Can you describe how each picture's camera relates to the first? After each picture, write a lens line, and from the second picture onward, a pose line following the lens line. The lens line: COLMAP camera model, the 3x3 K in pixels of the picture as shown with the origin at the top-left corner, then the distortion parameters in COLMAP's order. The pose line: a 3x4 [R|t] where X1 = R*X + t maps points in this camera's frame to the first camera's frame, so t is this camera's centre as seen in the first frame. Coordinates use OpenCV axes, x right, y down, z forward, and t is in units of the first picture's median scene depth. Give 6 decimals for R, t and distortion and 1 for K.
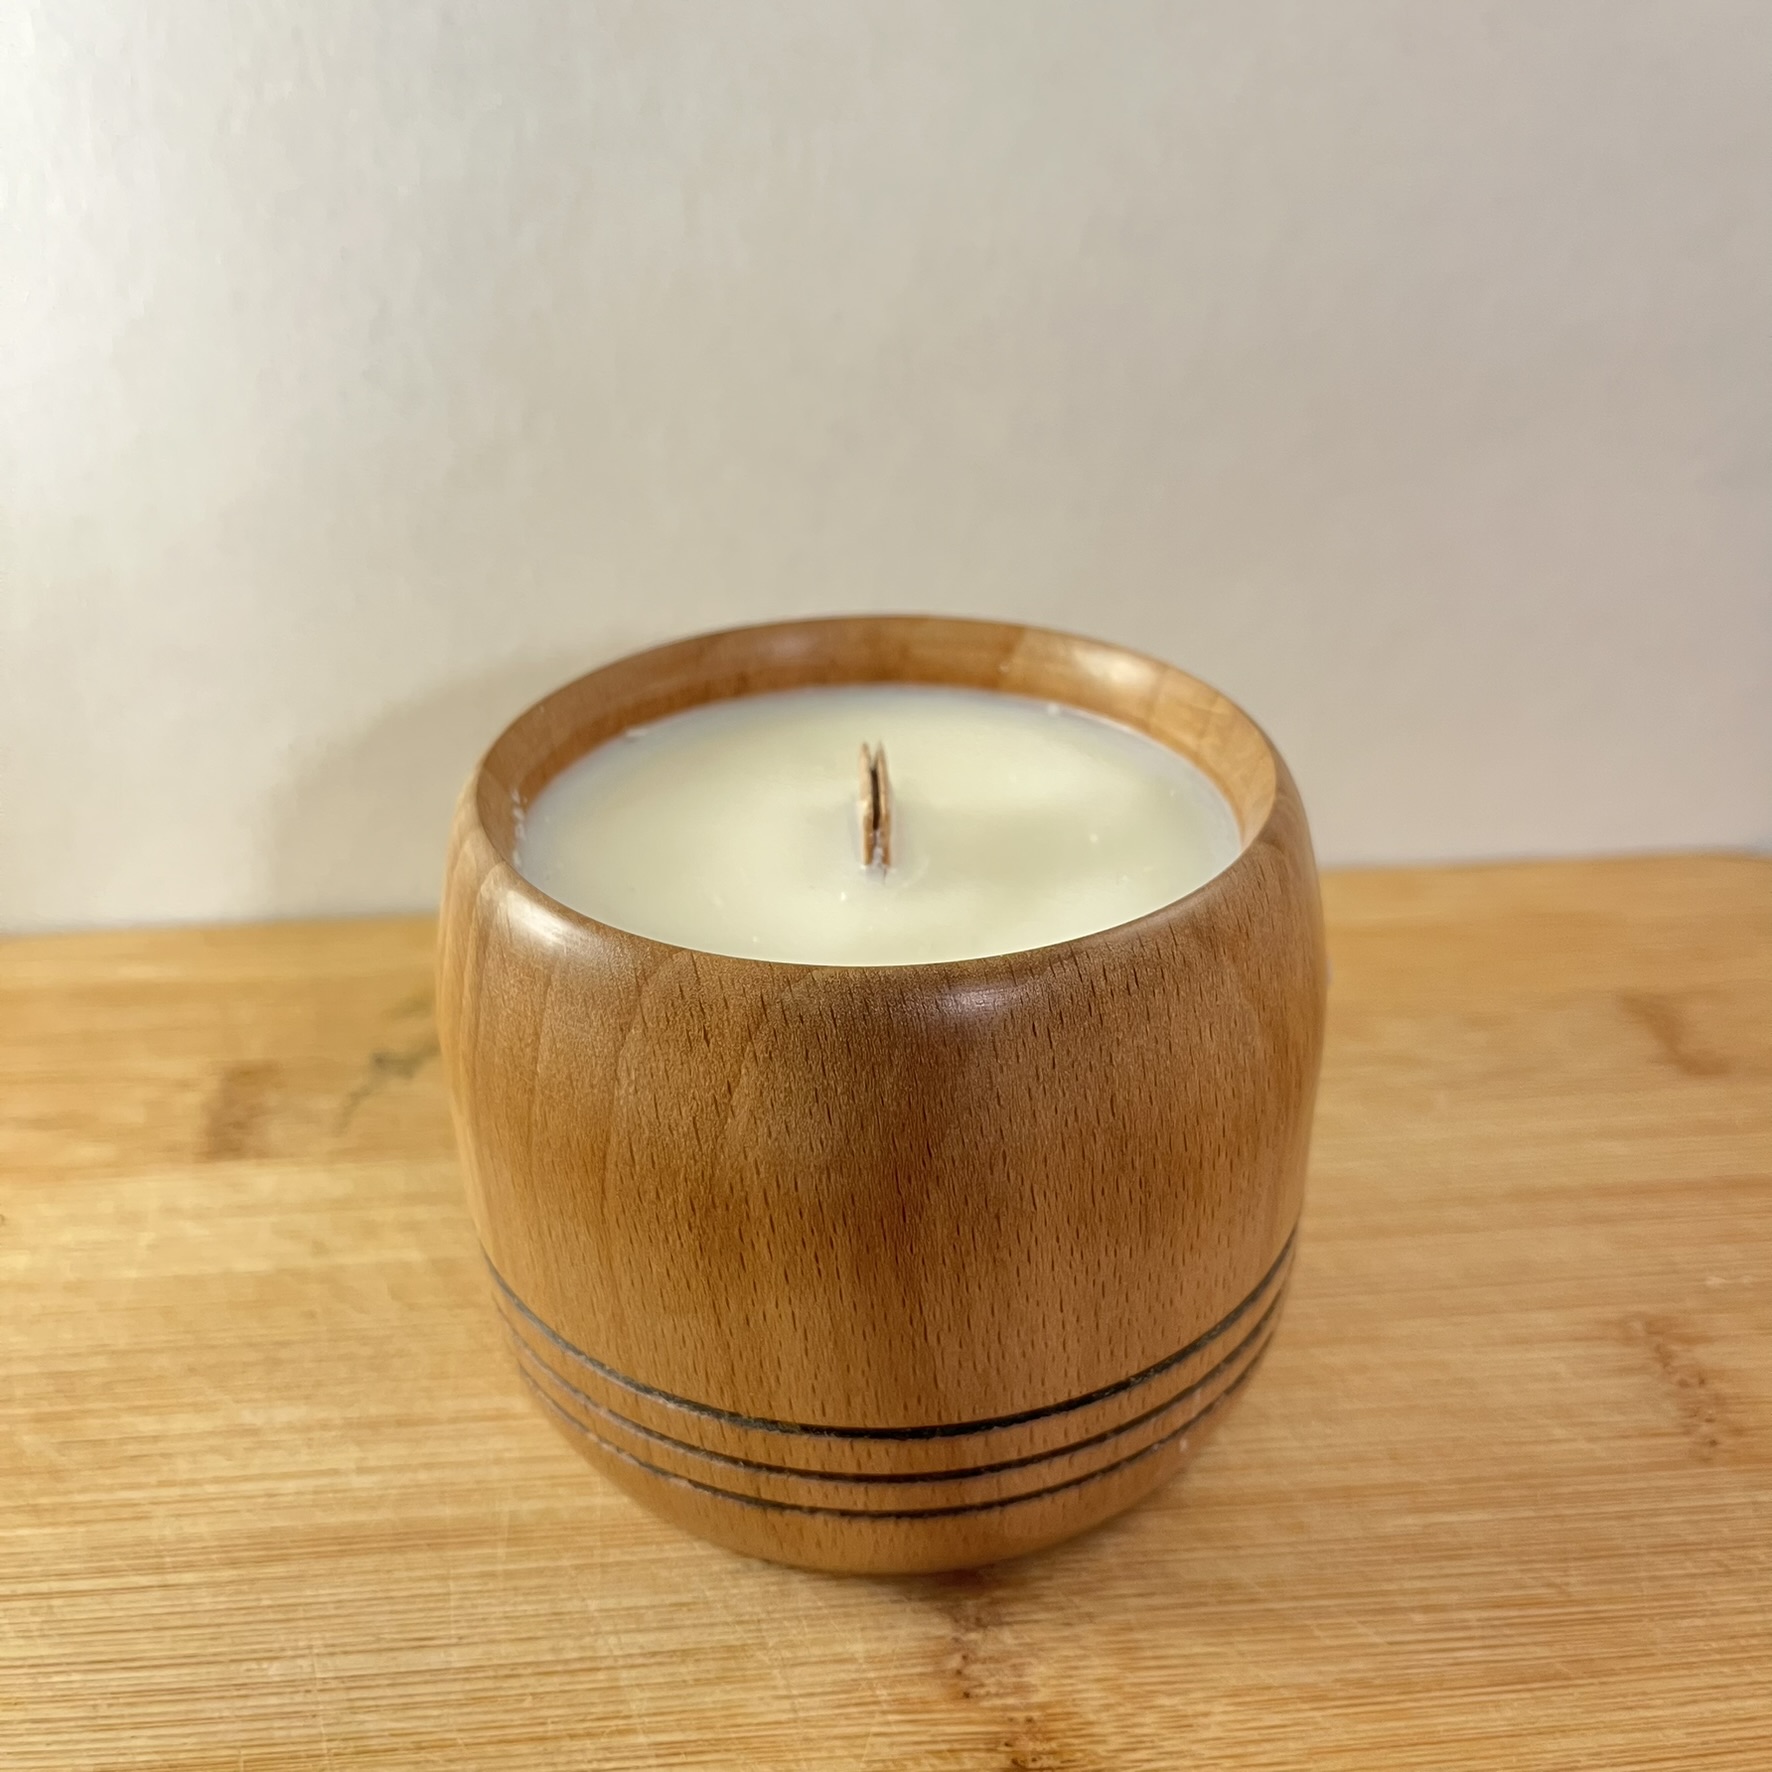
lens RADIAL K [[1925.7, 0, 908.0], [0, 1925.7, 889.2], [0, 0, 1]] dist [0.175517, -0.729076]
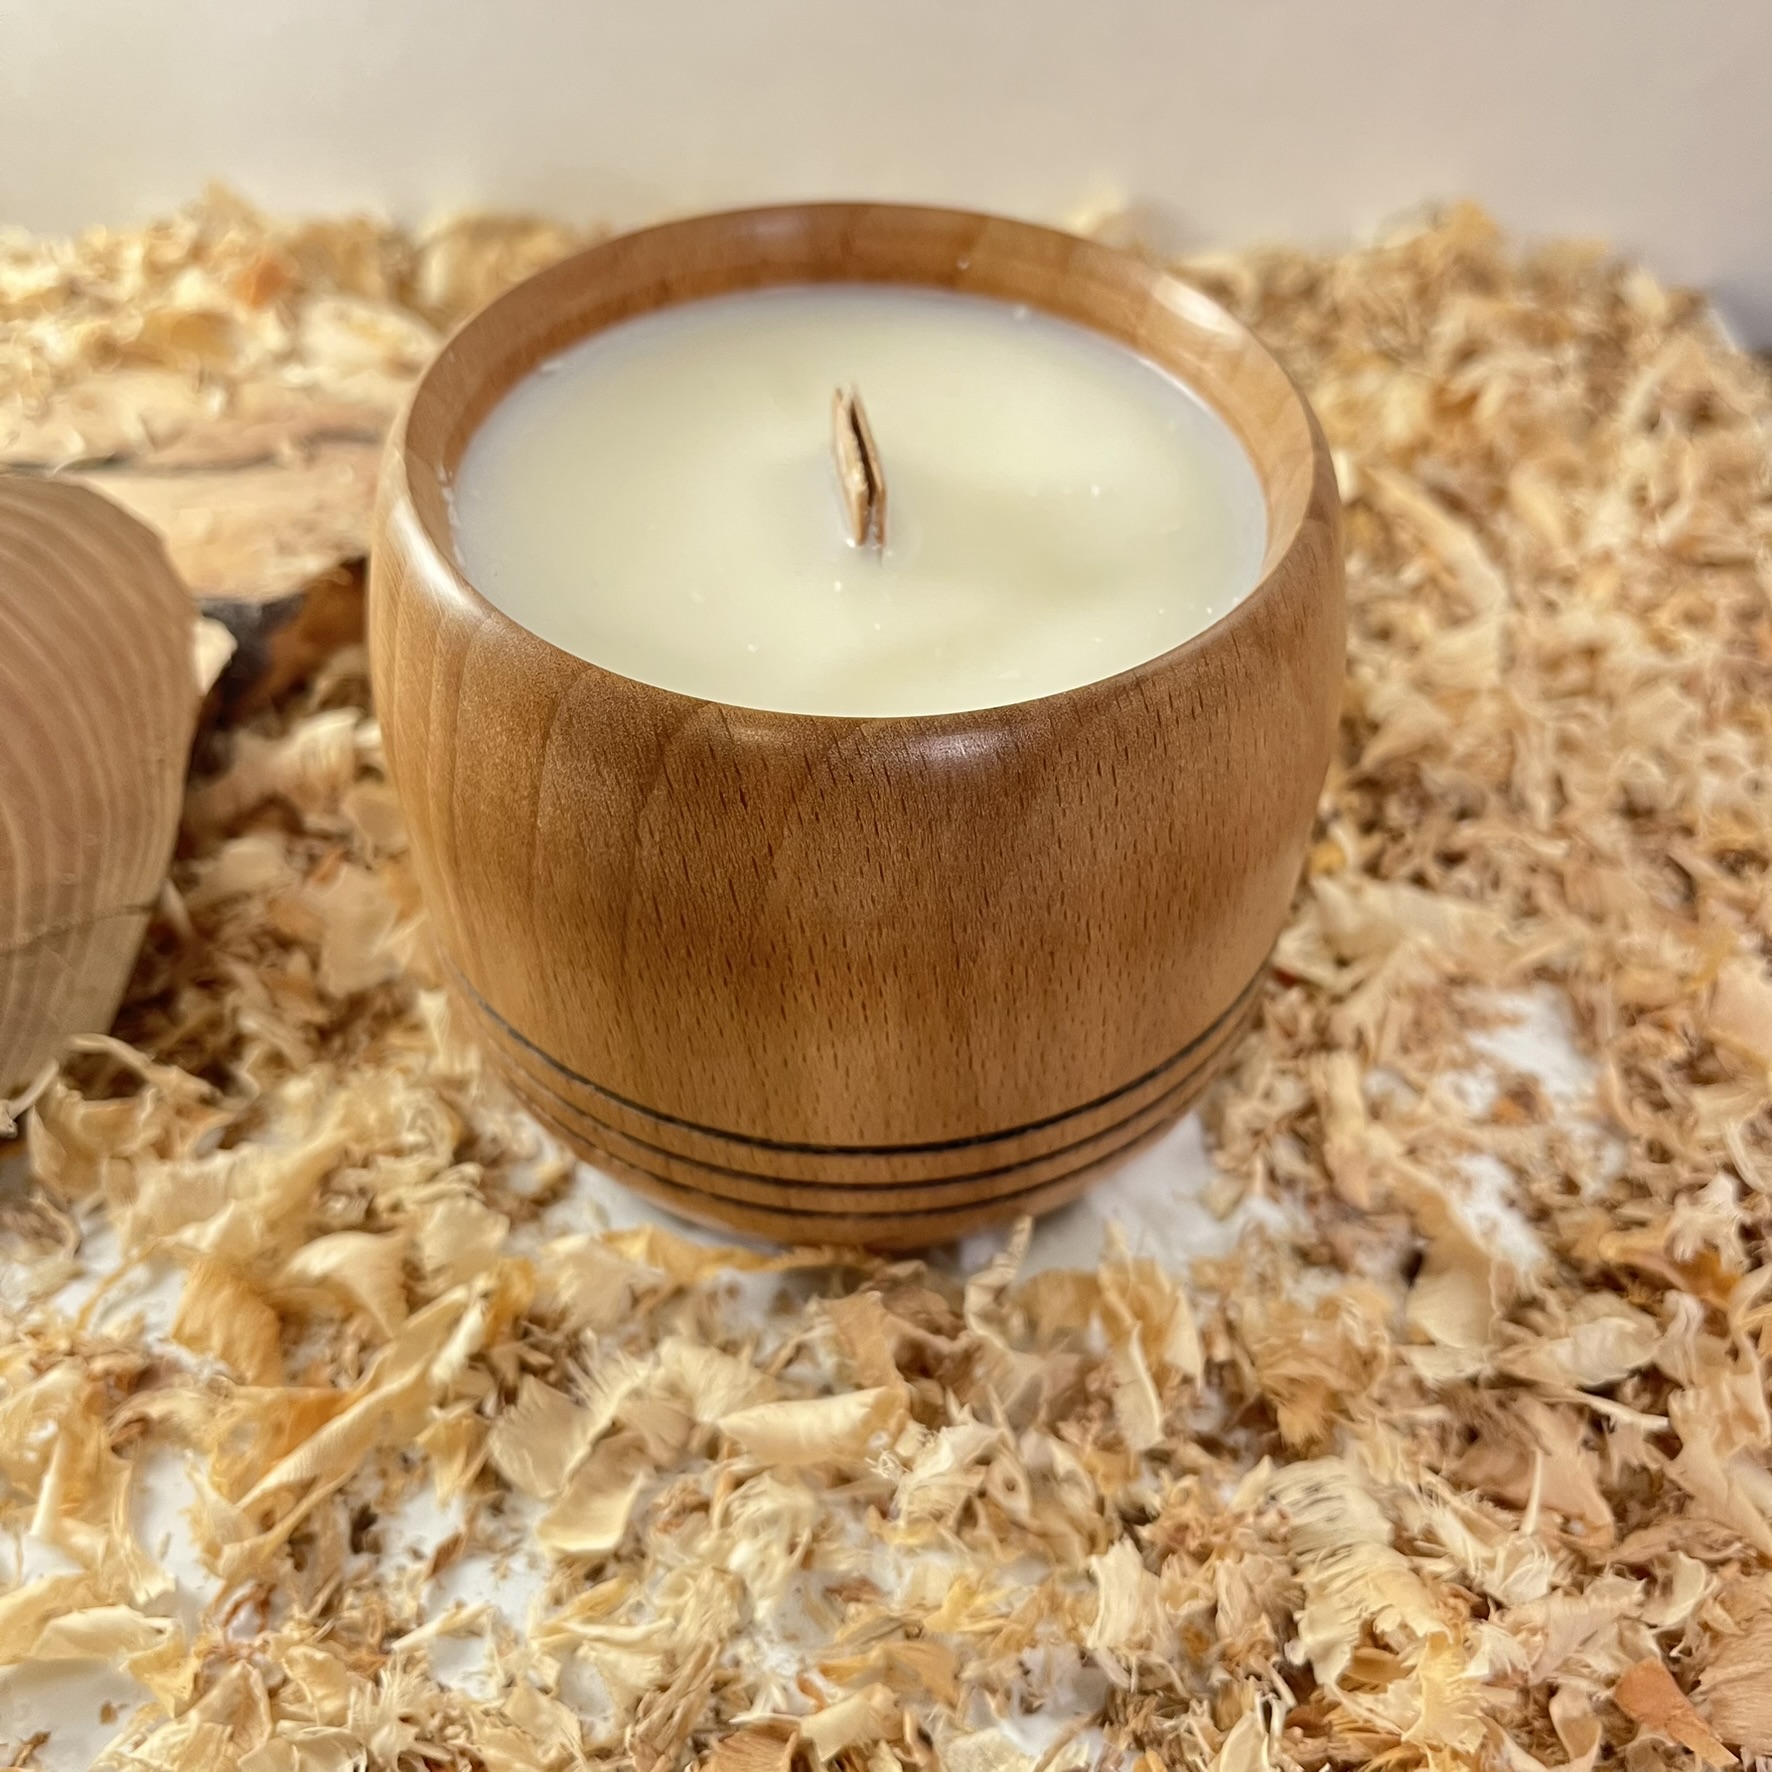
lens RADIAL K [[1925.7, 0, 908.0], [0, 1925.7, 889.2], [0, 0, 1]] dist [0.175517, -0.729076]
pose [[0.990067, -0.069943, 0.121962, -0.133351], [0.030547, 0.953767, 0.298990, -0.142487], [-0.137236, -0.292295, 0.946430, 0.116087]]
